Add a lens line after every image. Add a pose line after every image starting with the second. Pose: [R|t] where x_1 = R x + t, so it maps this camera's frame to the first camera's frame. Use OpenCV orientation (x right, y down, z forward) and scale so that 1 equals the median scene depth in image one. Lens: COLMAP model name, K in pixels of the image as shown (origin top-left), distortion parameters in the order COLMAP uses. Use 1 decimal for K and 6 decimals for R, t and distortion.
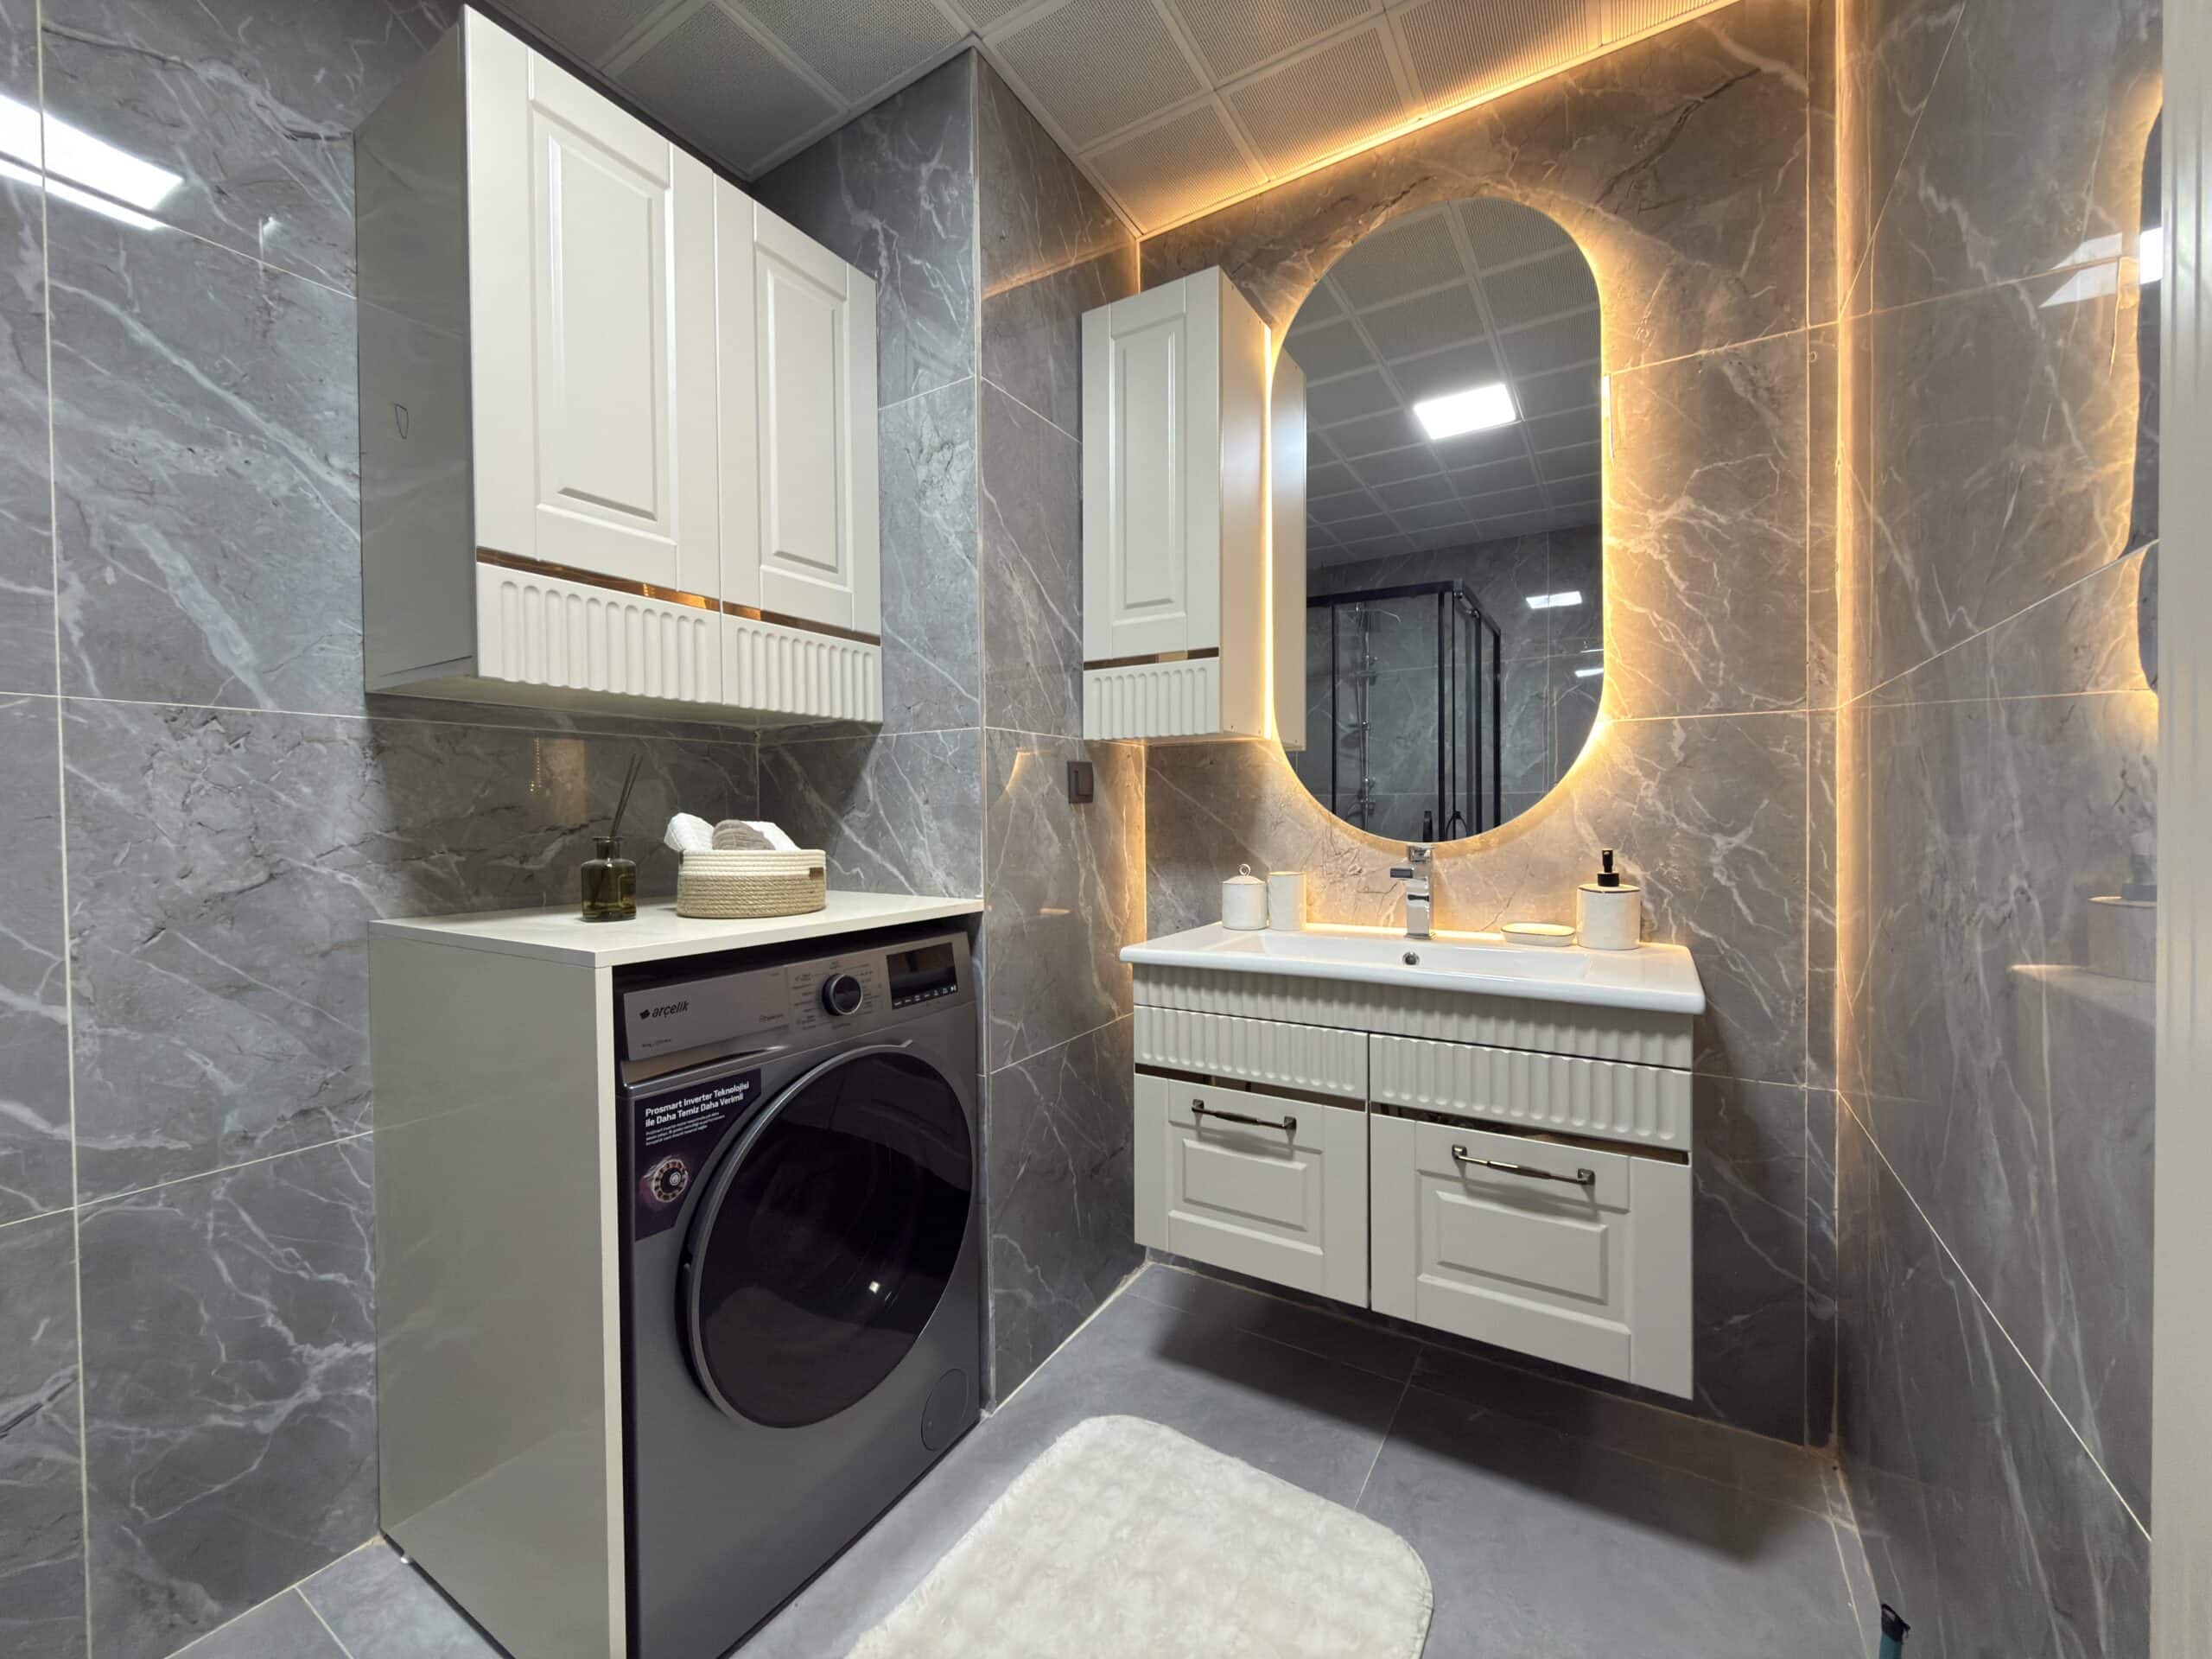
lens RADIAL K [[875.5, 0, 1108.7], [0, 875.5, 827.6], [0, 0, 1]] dist [0.000100, -0.000111]
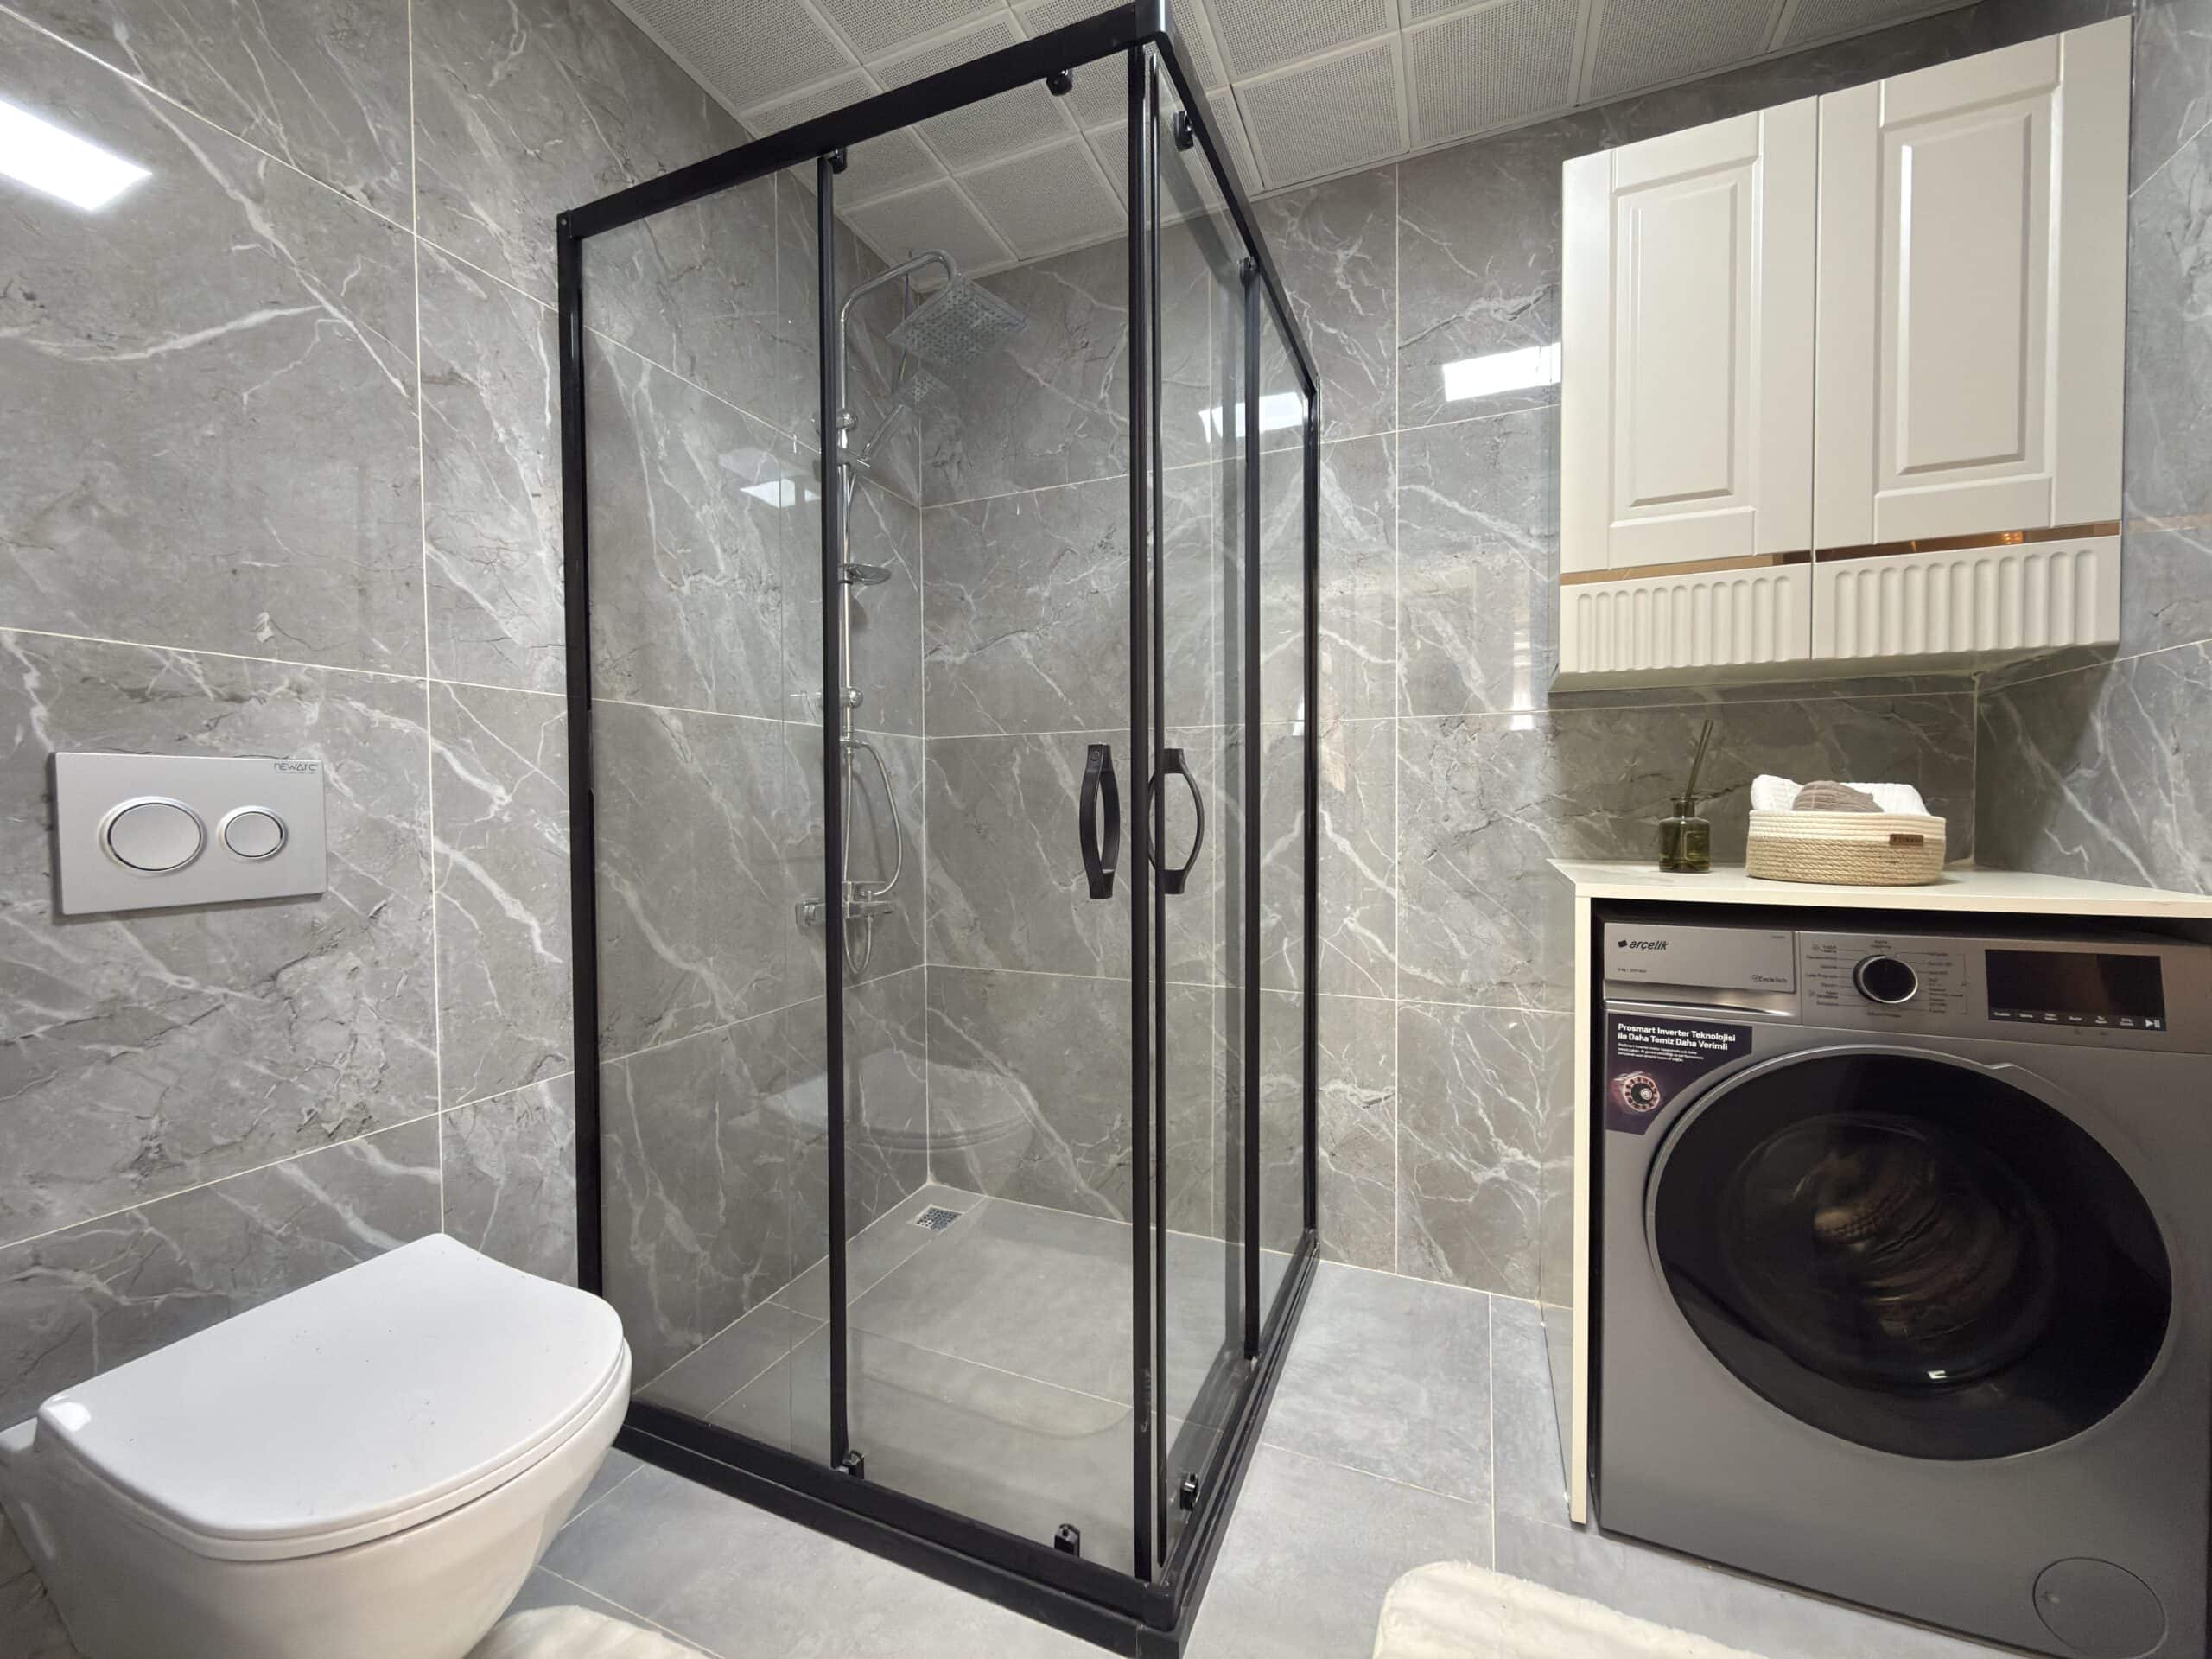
lens RADIAL K [[875.5, 0, 1108.7], [0, 875.5, 827.6], [0, 0, 1]] dist [0.000100, -0.000111]
pose [[0.154016, 0.032774, -0.987525, 0.426564], [-0.012023, 0.999438, 0.031294, 0.023612], [0.987995, 0.007053, 0.154323, 0.110644]]
